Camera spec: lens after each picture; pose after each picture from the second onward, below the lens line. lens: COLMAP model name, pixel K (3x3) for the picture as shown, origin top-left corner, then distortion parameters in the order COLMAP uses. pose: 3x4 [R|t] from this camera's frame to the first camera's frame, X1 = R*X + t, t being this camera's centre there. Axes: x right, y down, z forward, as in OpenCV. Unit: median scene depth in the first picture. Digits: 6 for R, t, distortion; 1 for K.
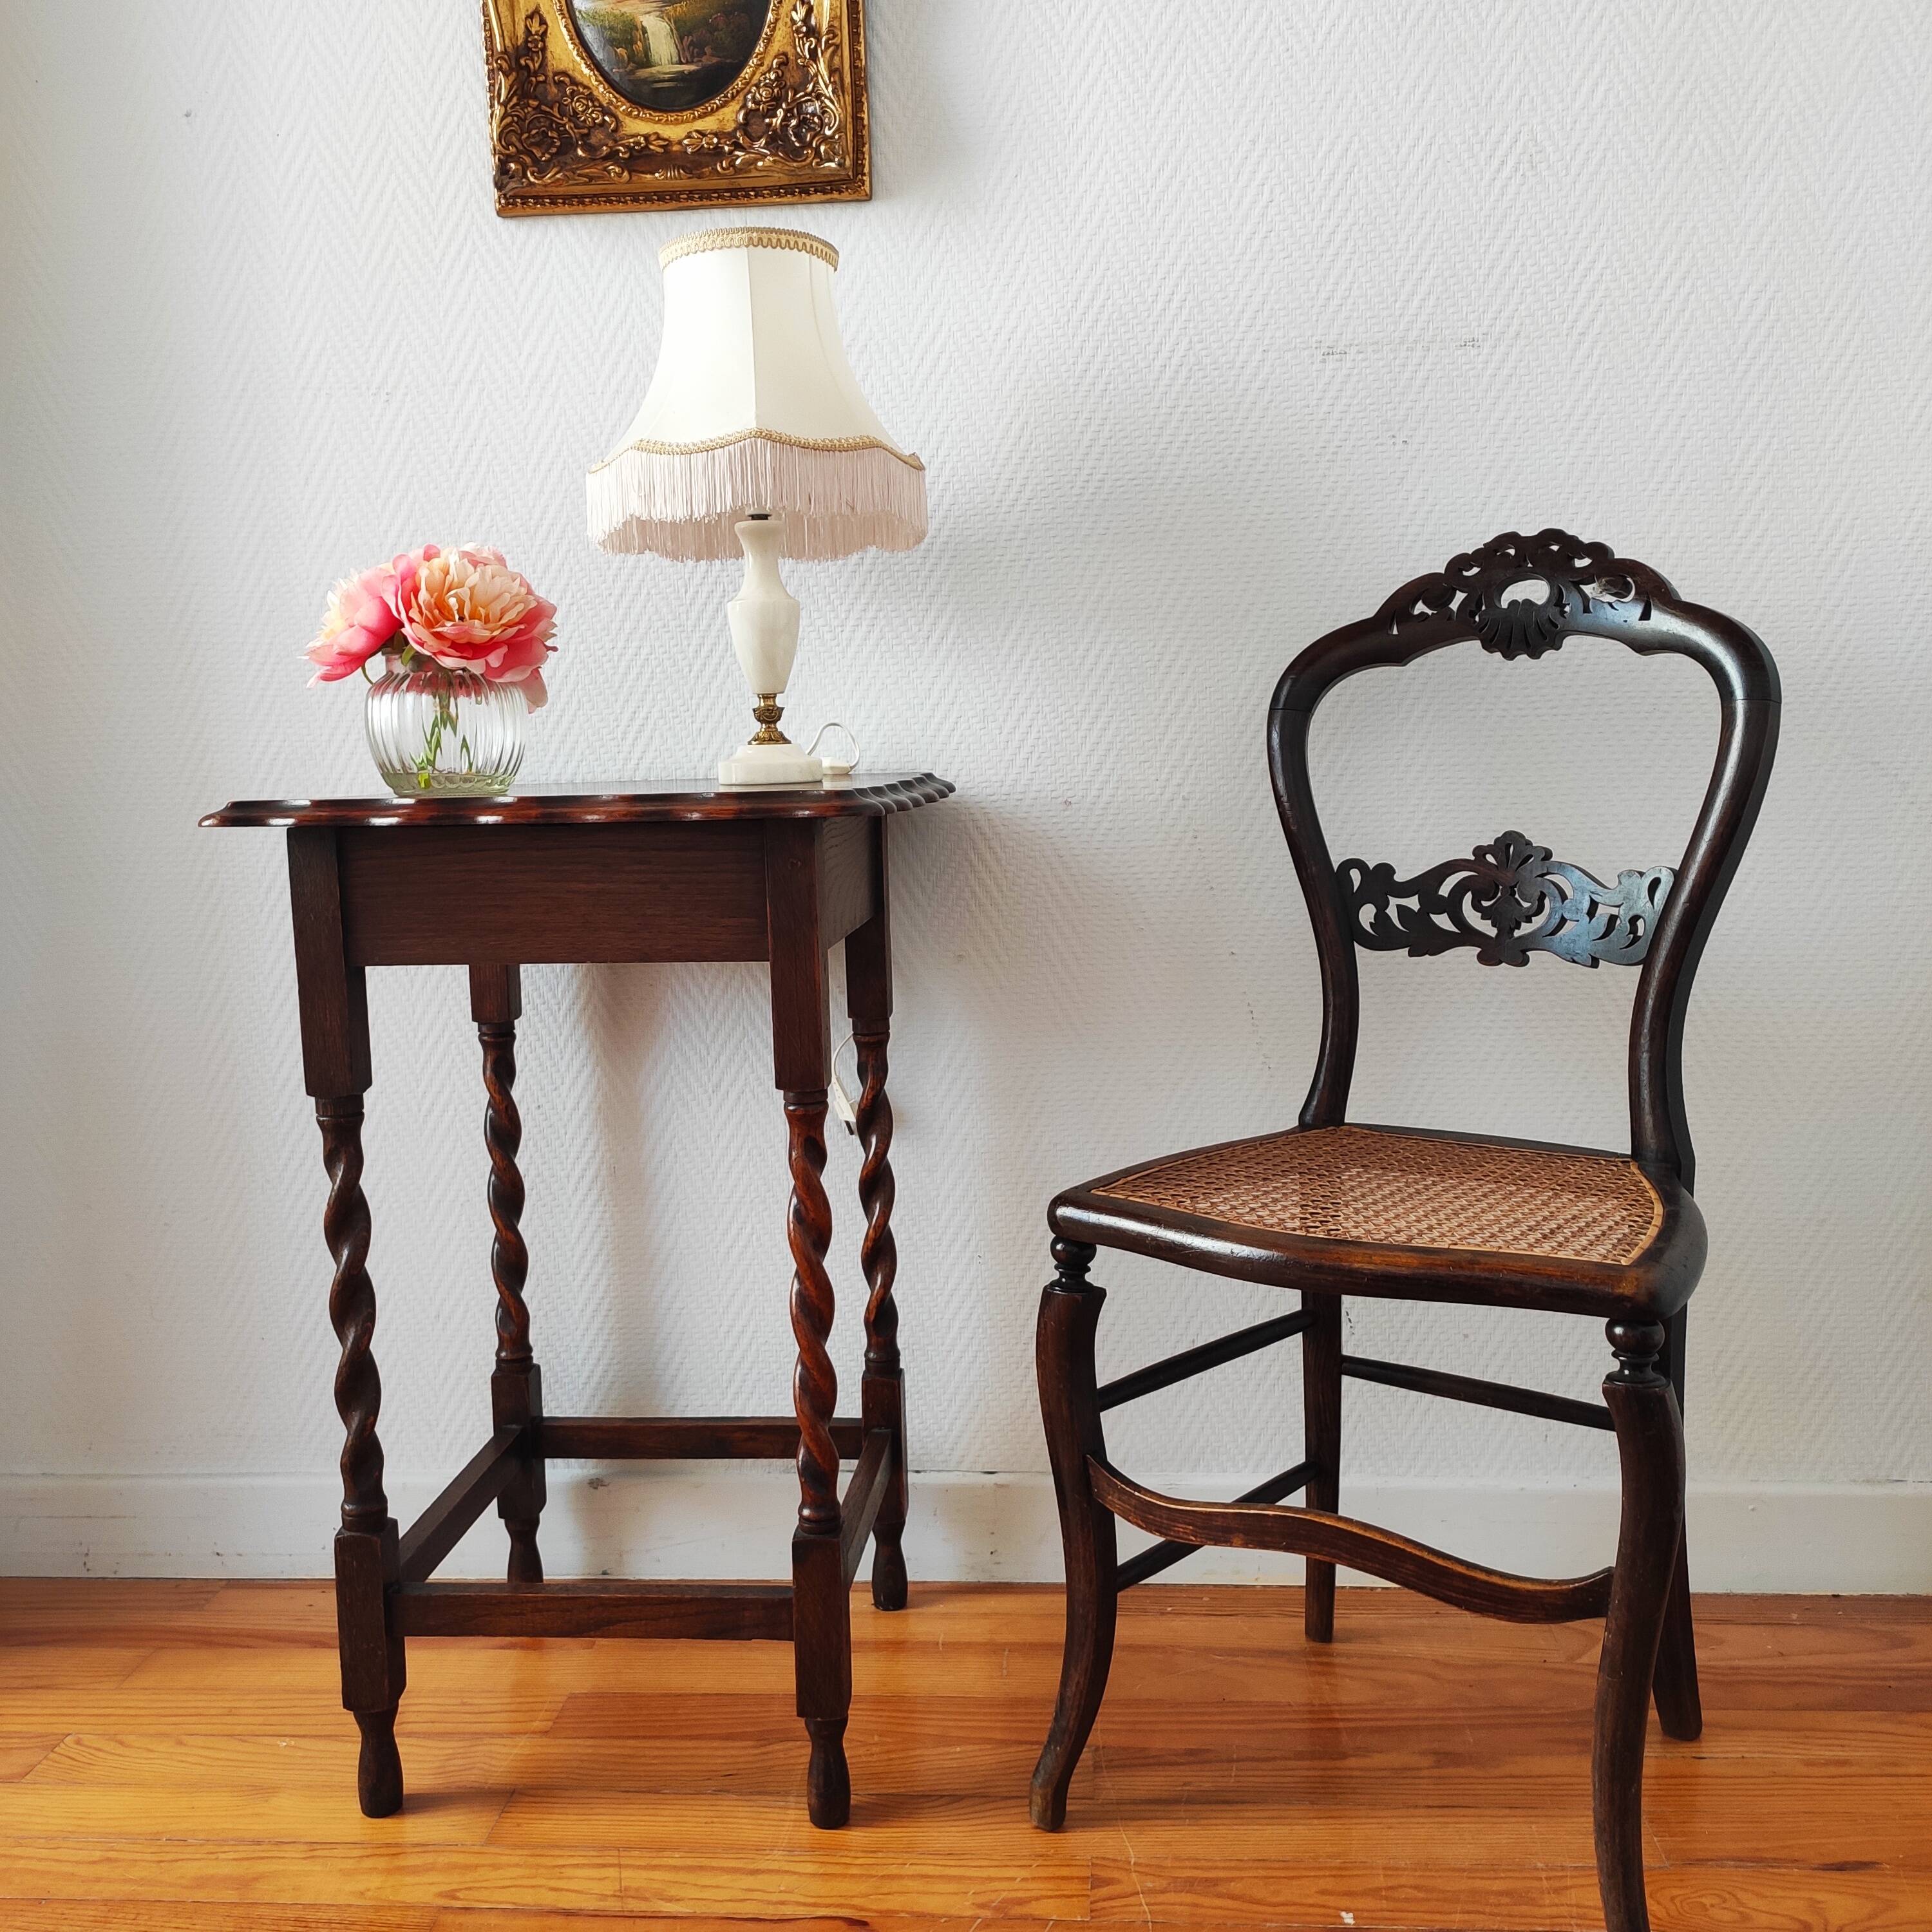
lens RADIAL K [[1935.8, 0, 965.8], [0, 1935.8, 947.8], [0, 0, 1]] dist [0.042785, 0.000000]
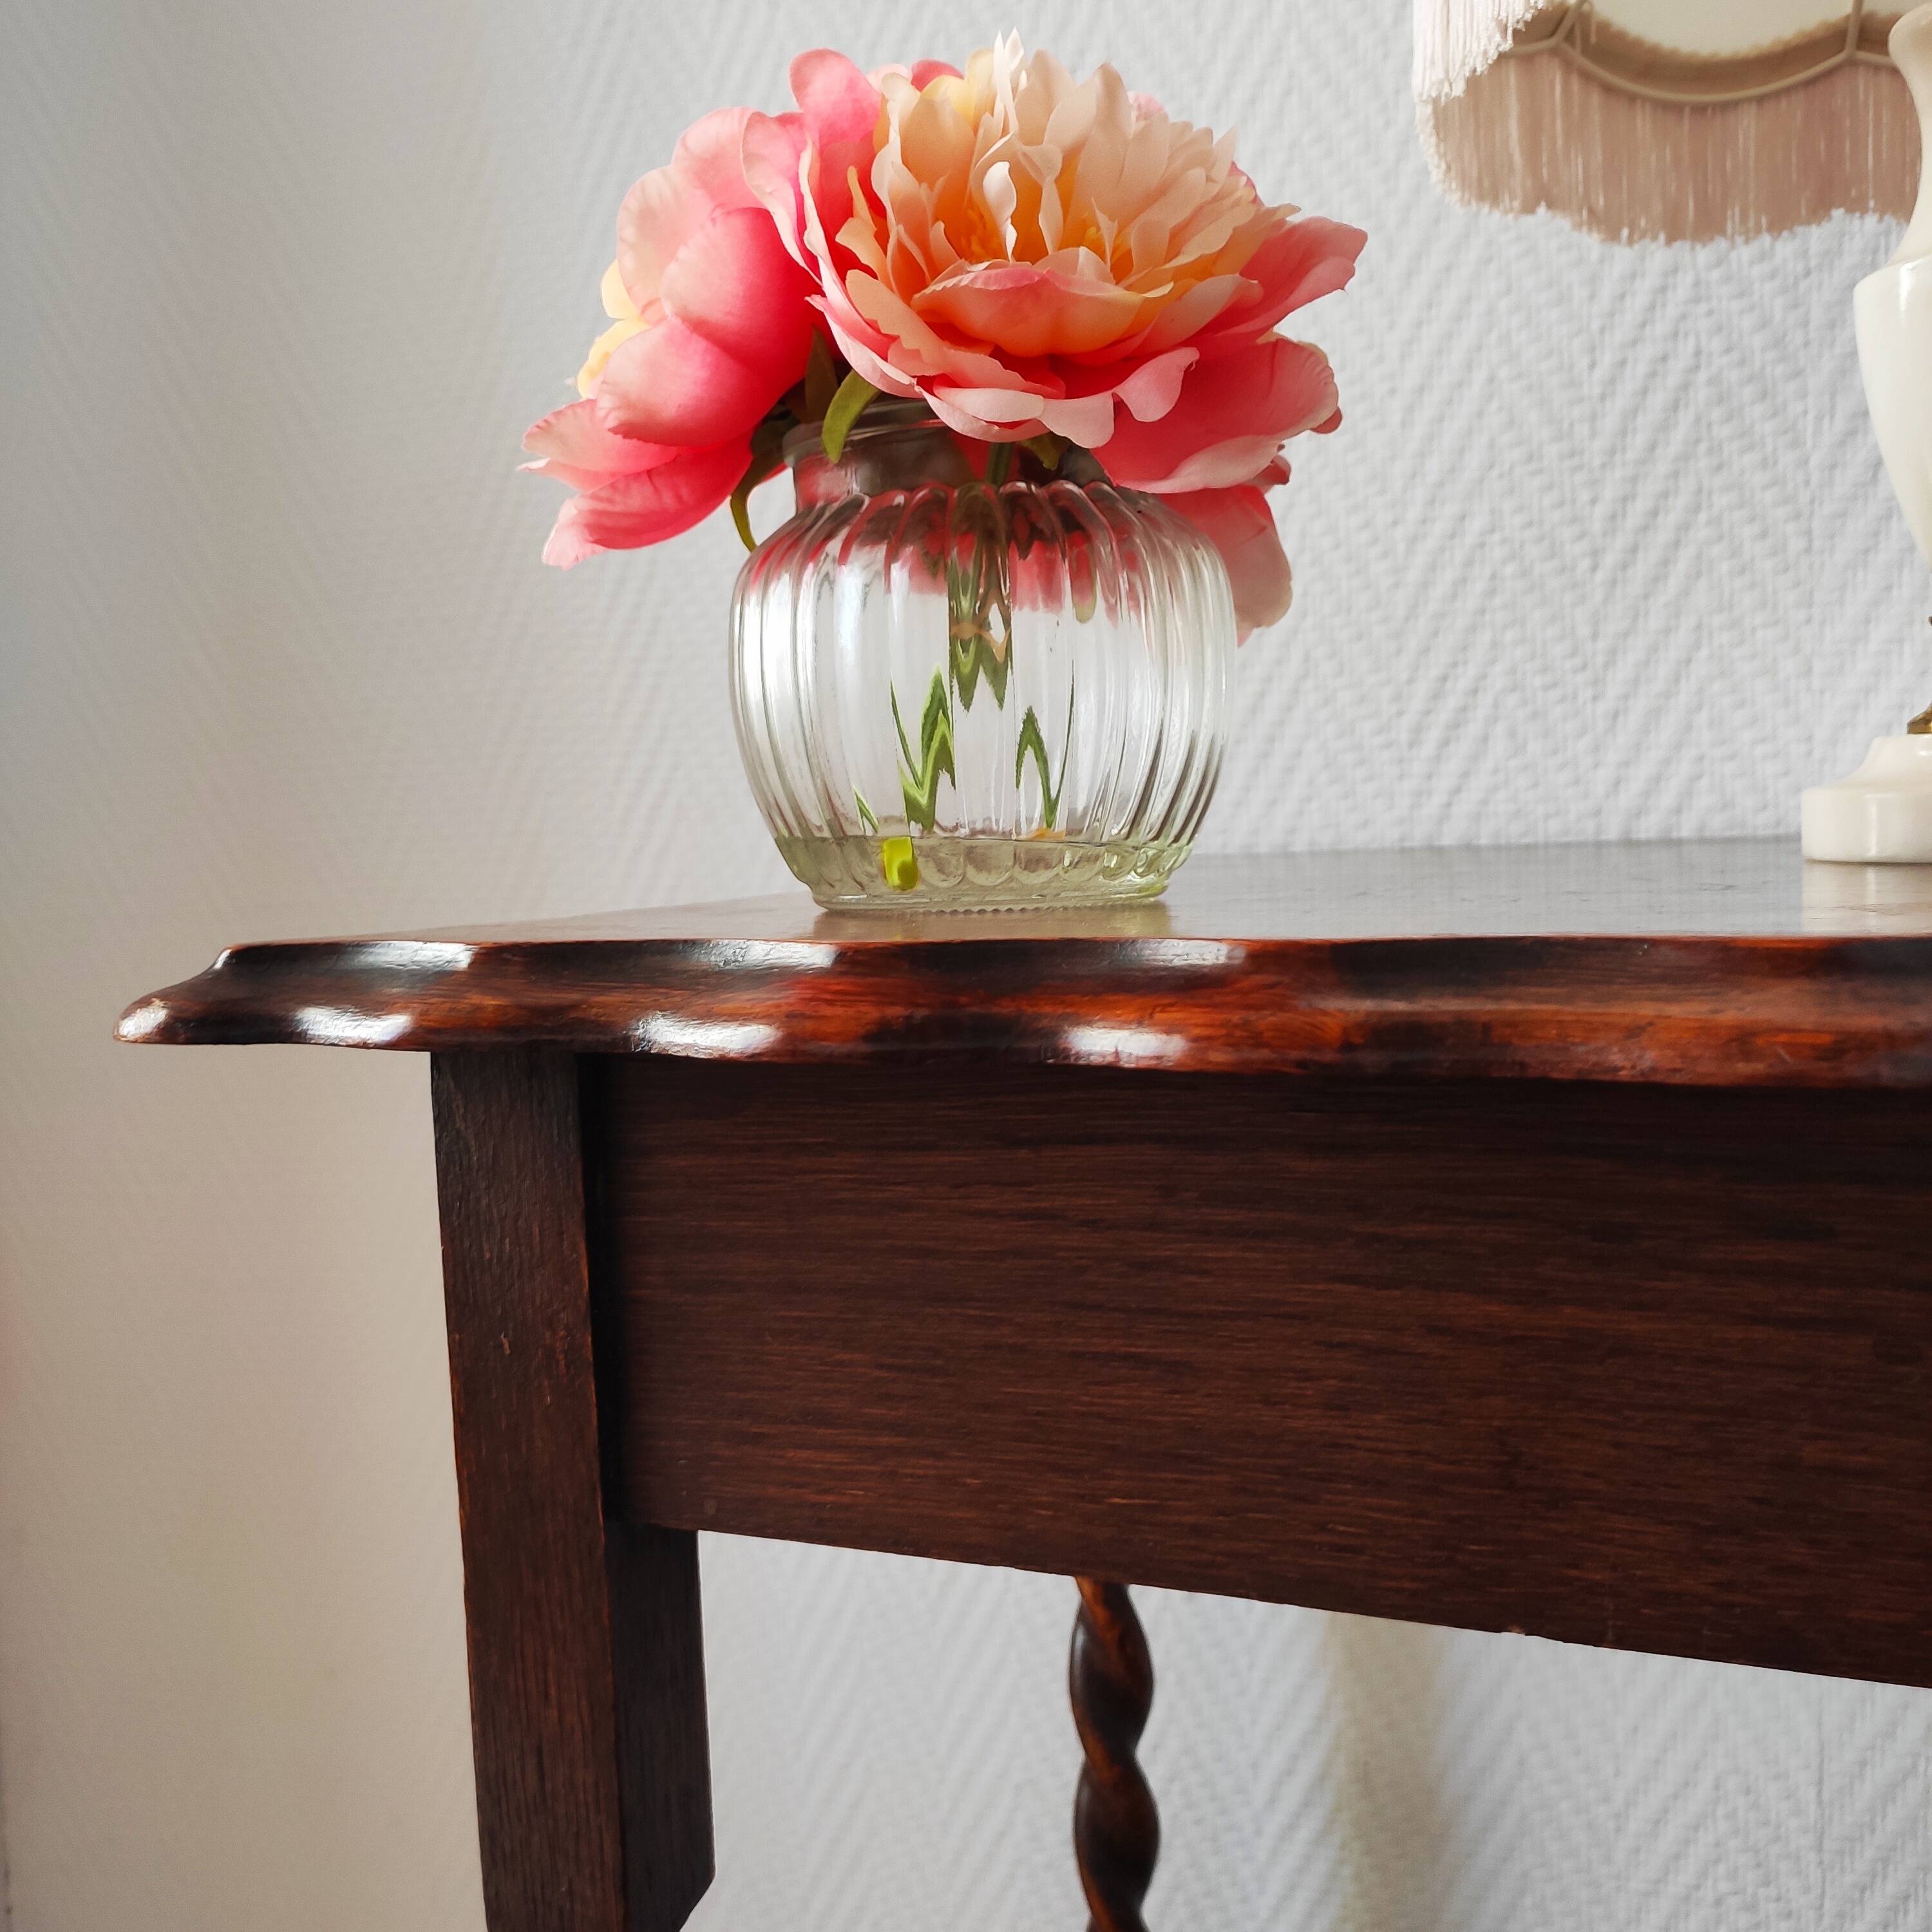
lens RADIAL K [[1935.8, 0, 963.9], [0, 1935.8, 968.7], [0, 0, 1]] dist [0.042785, 0.000000]
pose [[0.956113, 0.012281, -0.292740, -0.155476], [-0.017026, 0.999762, -0.013667, -0.056000], [0.292502, 0.018052, 0.956095, 0.613705]]
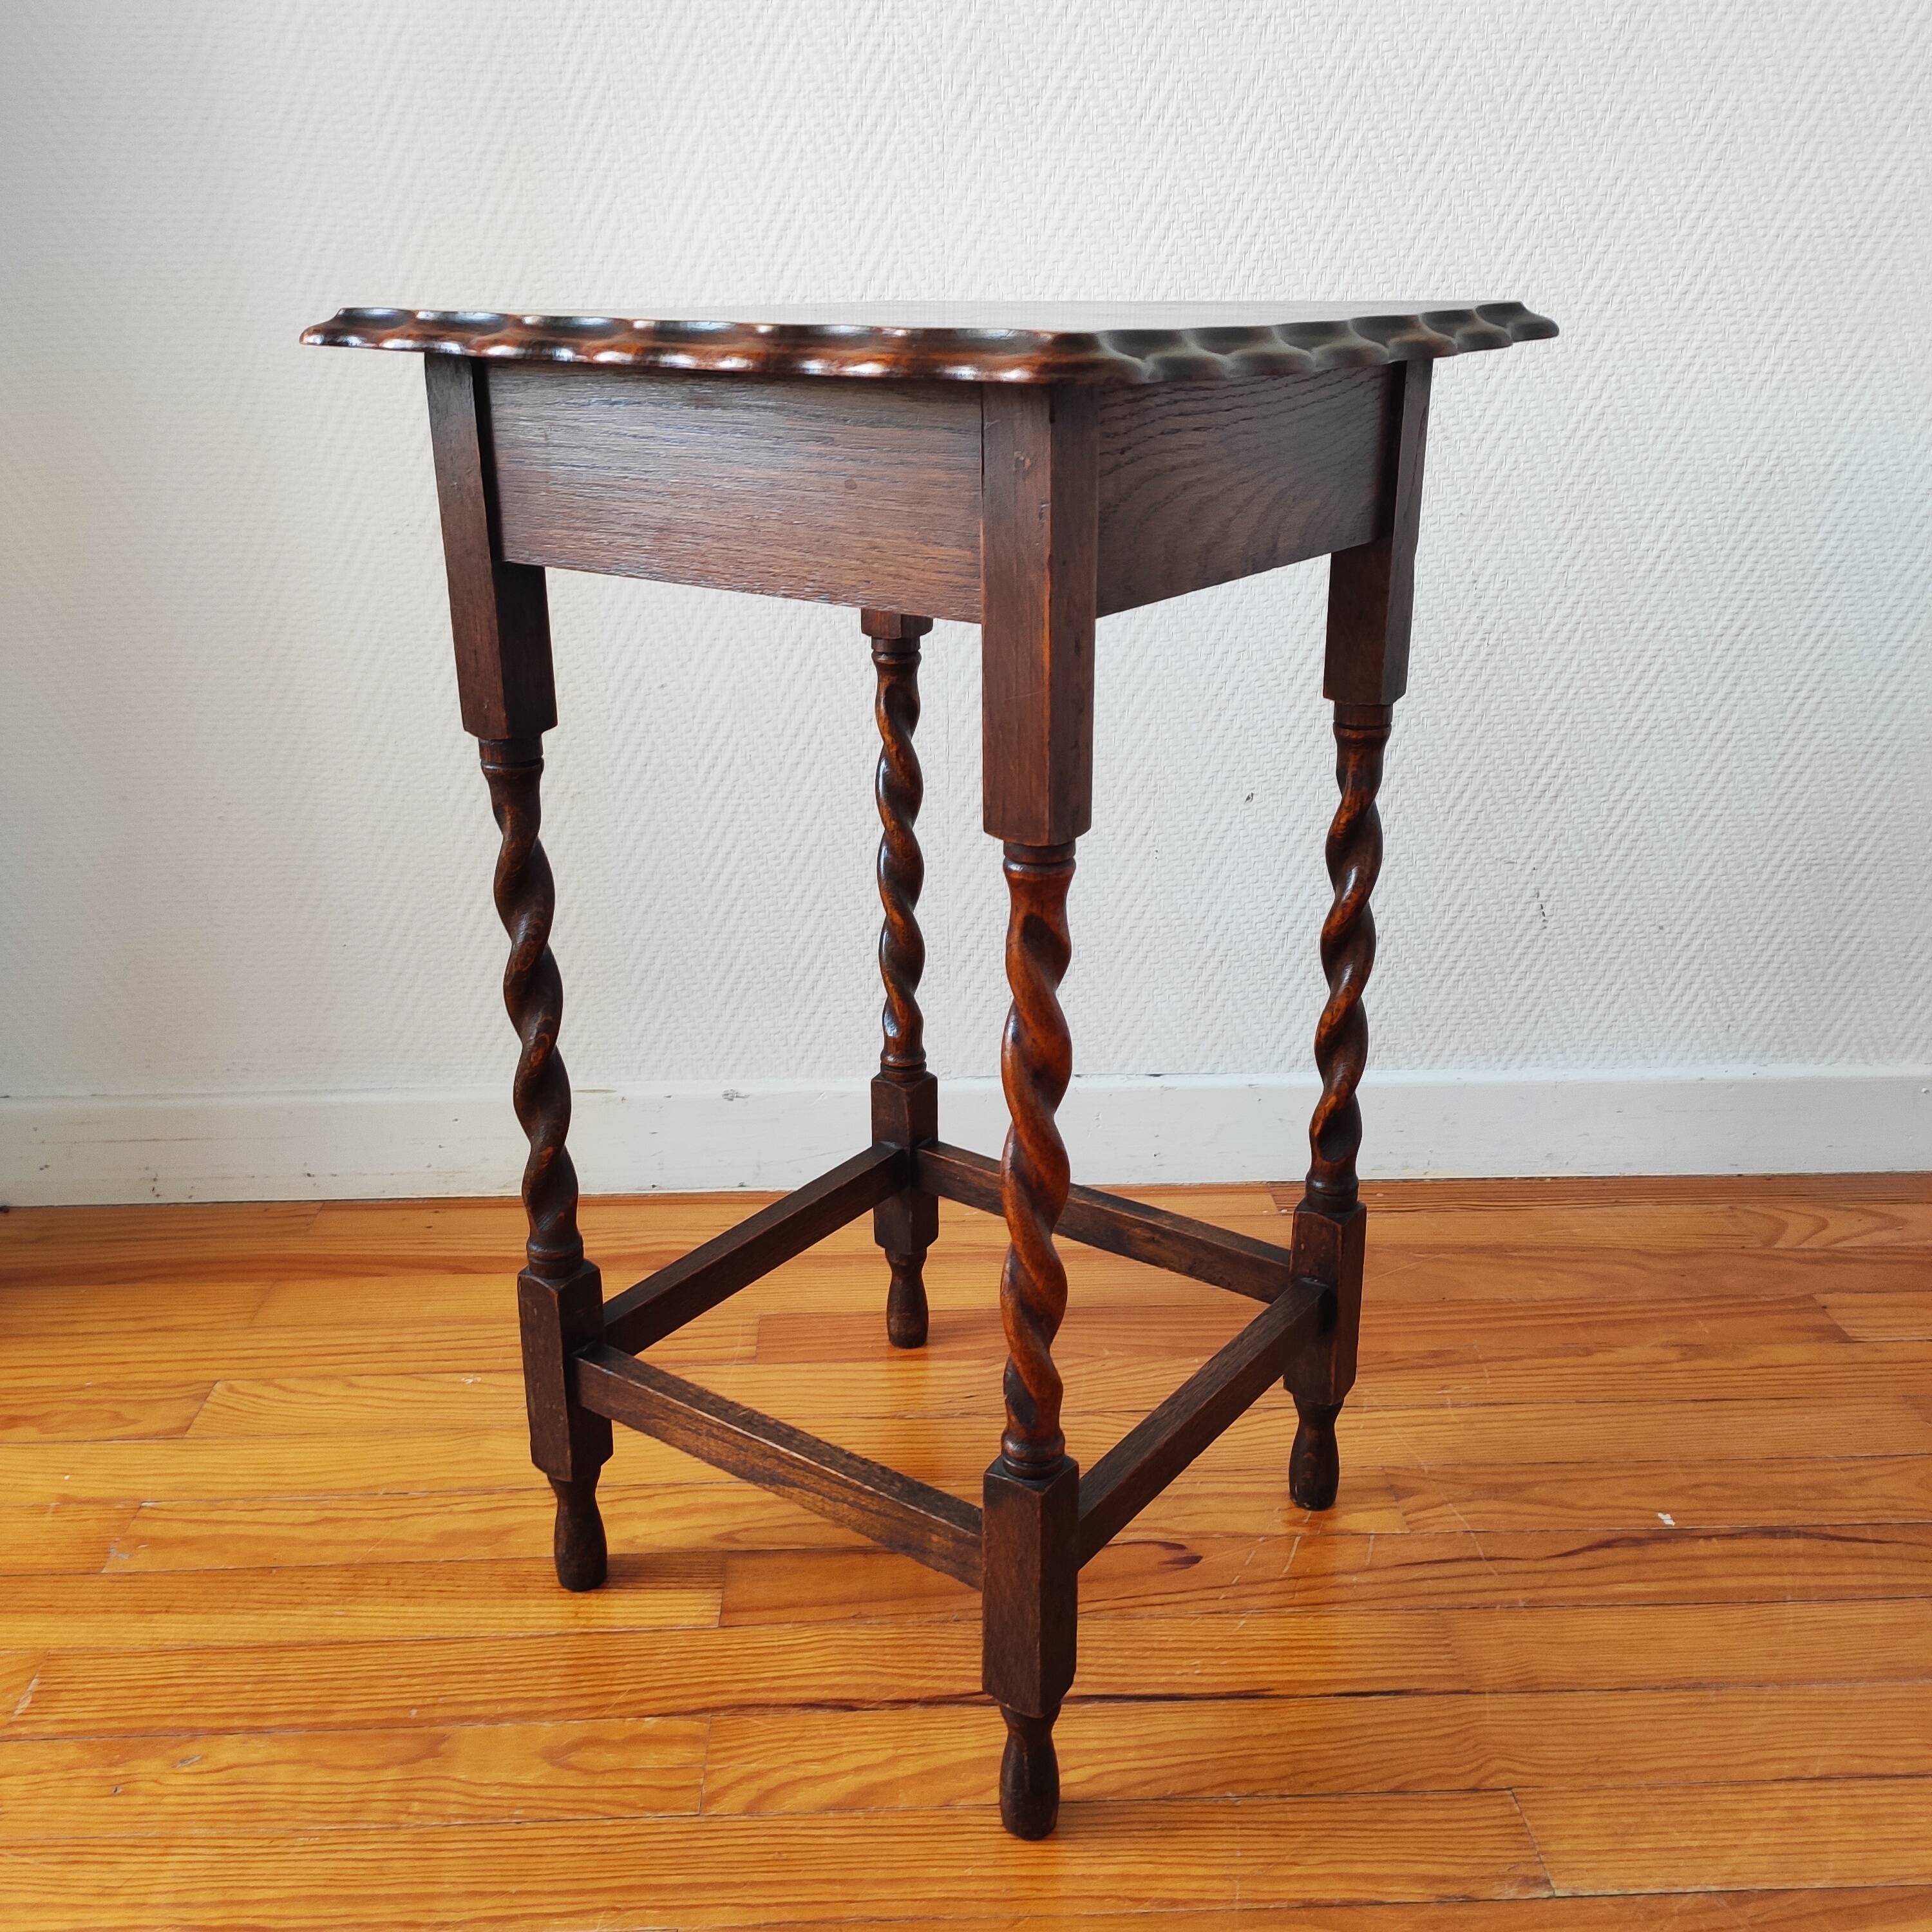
lens RADIAL K [[1935.8, 0, 965.4], [0, 1935.8, 963.9], [0, 0, 1]] dist [0.042785, 0.000000]
pose [[0.992053, -0.018217, 0.124496, -0.212883], [-0.011387, 0.972403, 0.233030, -0.001400], [-0.125305, -0.232595, 0.964468, 0.124262]]
